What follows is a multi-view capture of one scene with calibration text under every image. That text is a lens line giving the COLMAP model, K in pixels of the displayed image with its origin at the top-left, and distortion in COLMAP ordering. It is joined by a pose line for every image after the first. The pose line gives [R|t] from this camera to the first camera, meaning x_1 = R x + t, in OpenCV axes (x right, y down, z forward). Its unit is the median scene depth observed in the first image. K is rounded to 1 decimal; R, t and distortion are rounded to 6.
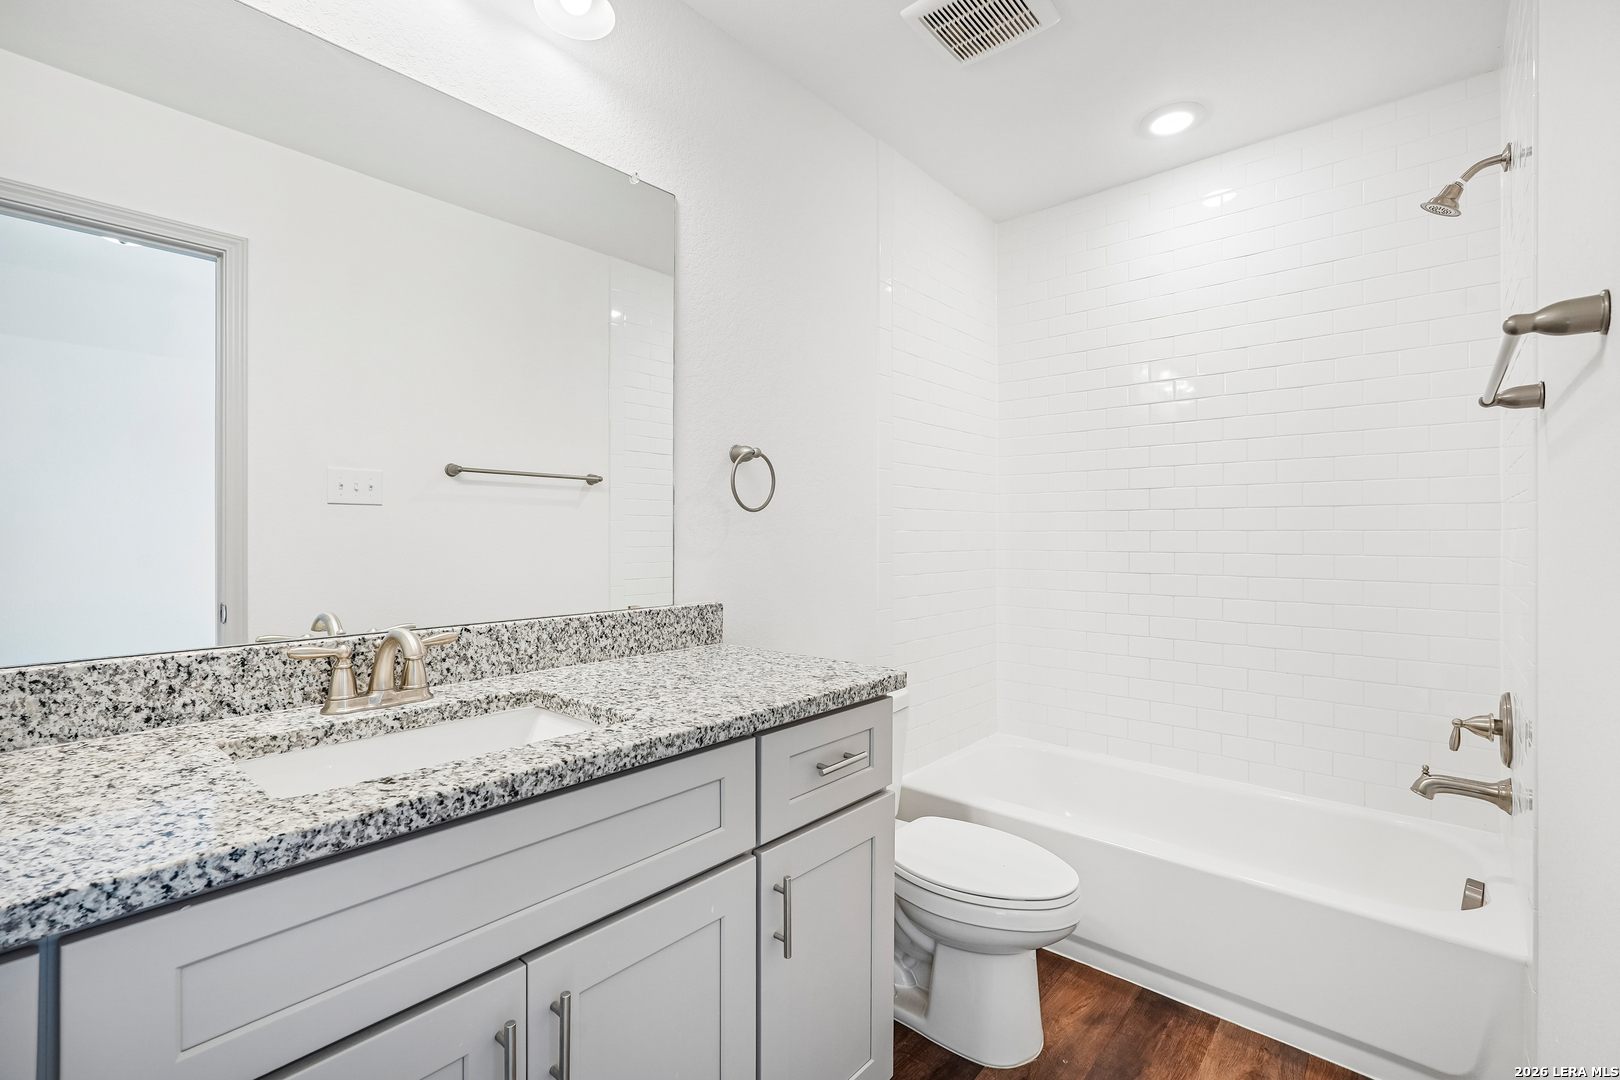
lens RADIAL K [[729.0, 0, 821.0], [0, 729.0, 528.2], [0, 0, 1]] dist [-0.008211, 0.007152]
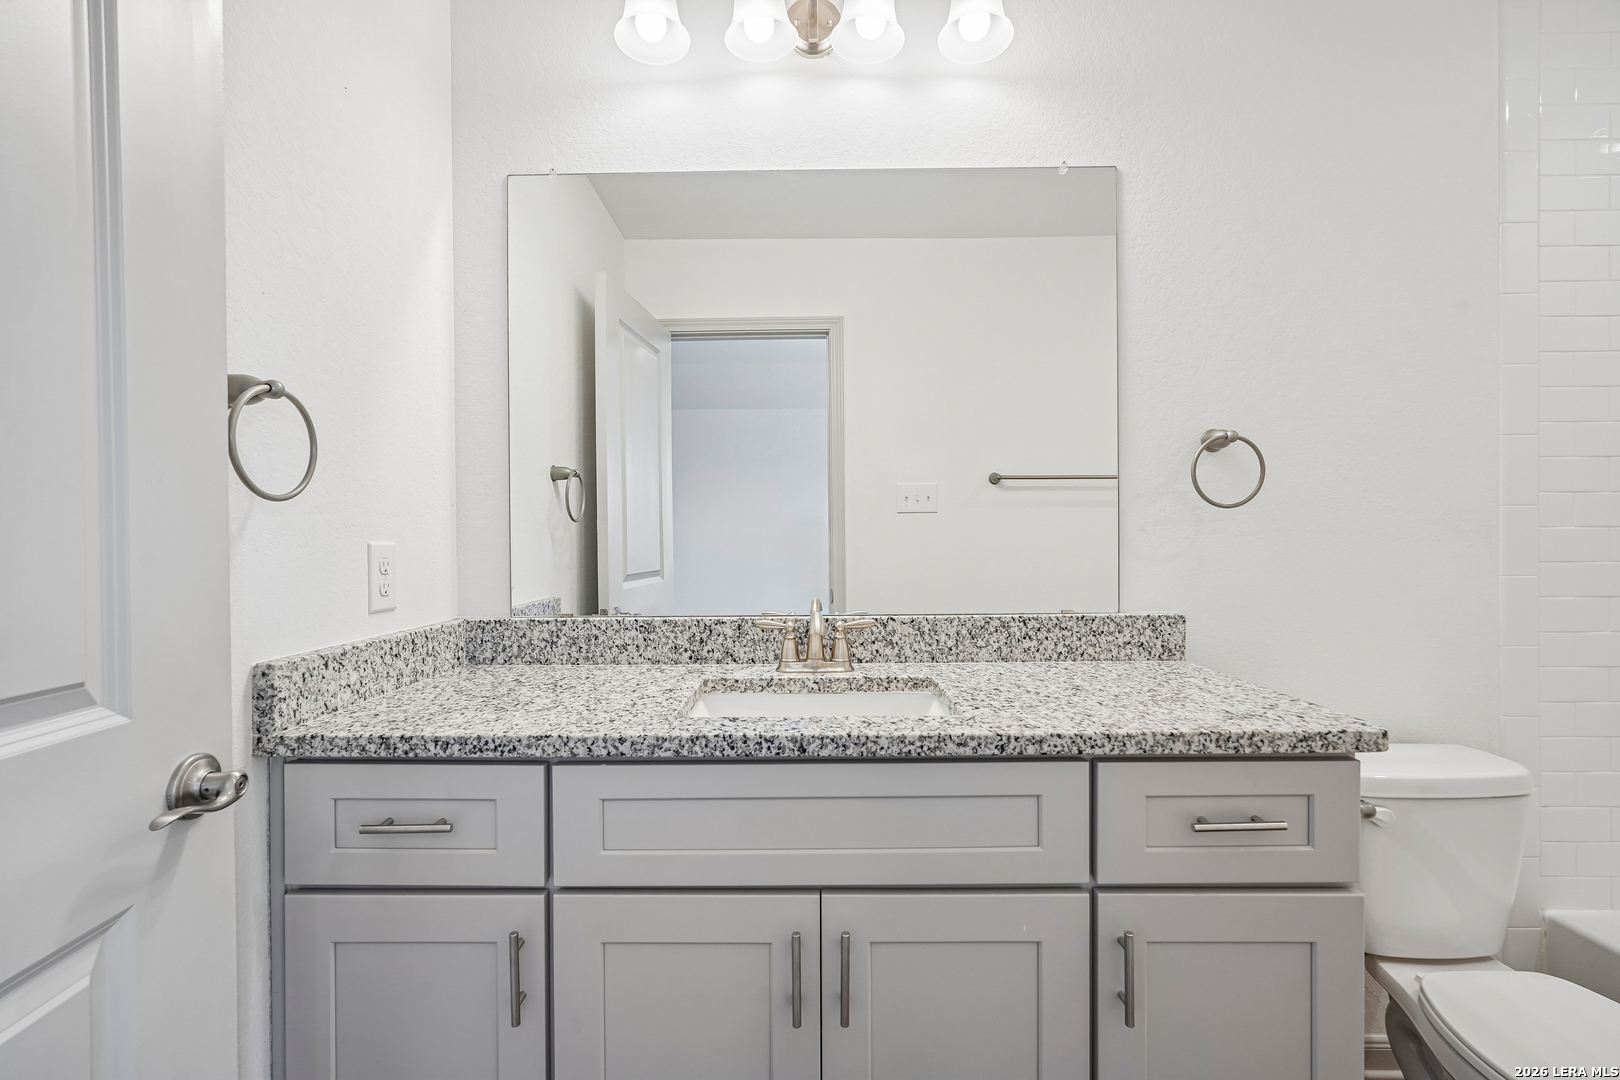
lens RADIAL K [[729.0, 0, 798.8], [0, 729.0, 536.5], [0, 0, 1]] dist [-0.008211, 0.007152]
pose [[0.642174, -0.006678, -0.766529, 0.397076], [0.014460, 0.999890, 0.003403, 0.000379], [0.766422, -0.013270, 0.642200, 0.162397]]
